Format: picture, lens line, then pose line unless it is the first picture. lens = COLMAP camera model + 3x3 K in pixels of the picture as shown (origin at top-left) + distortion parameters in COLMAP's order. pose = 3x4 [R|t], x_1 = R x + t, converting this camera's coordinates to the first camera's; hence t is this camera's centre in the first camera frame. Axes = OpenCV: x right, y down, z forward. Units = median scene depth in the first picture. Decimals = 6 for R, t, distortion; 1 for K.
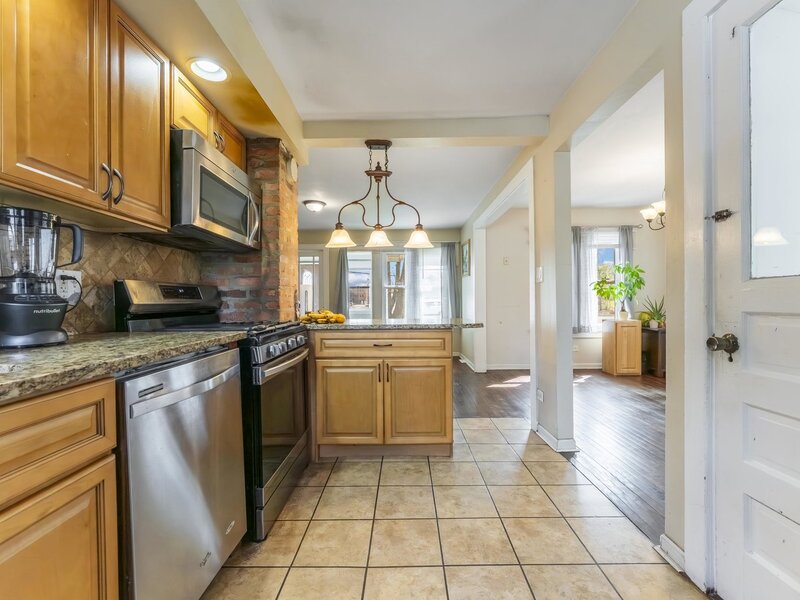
lens RADIAL K [[359.2, 0, 399.7], [0, 359.2, 302.7], [0, 0, 1]] dist [0.000251, 0.000225]
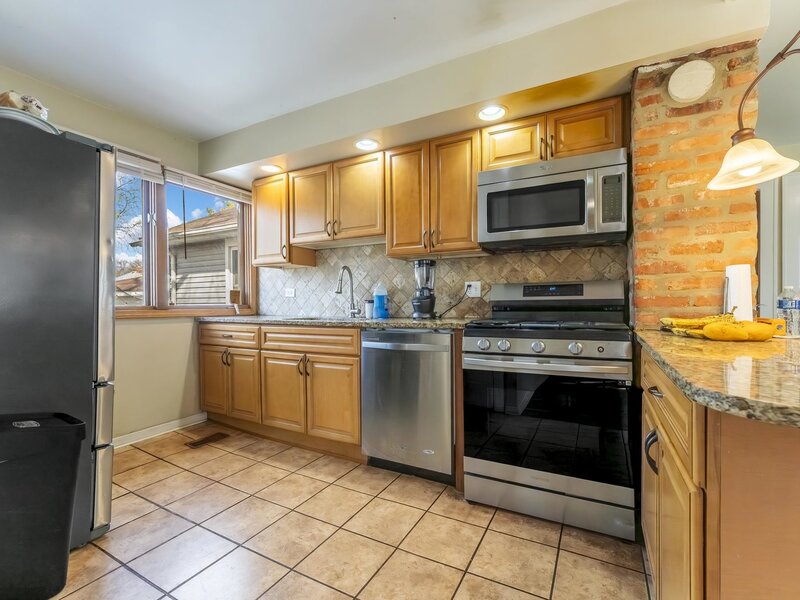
lens RADIAL K [[359.2, 0, 401.0], [0, 359.2, 302.5], [0, 0, 1]] dist [0.000251, 0.000225]
pose [[-0.470031, 0.006221, -0.882628, 0.694727], [0.007500, 0.999967, 0.003054, 0.004195], [0.882618, -0.005184, -0.470062, 1.253015]]
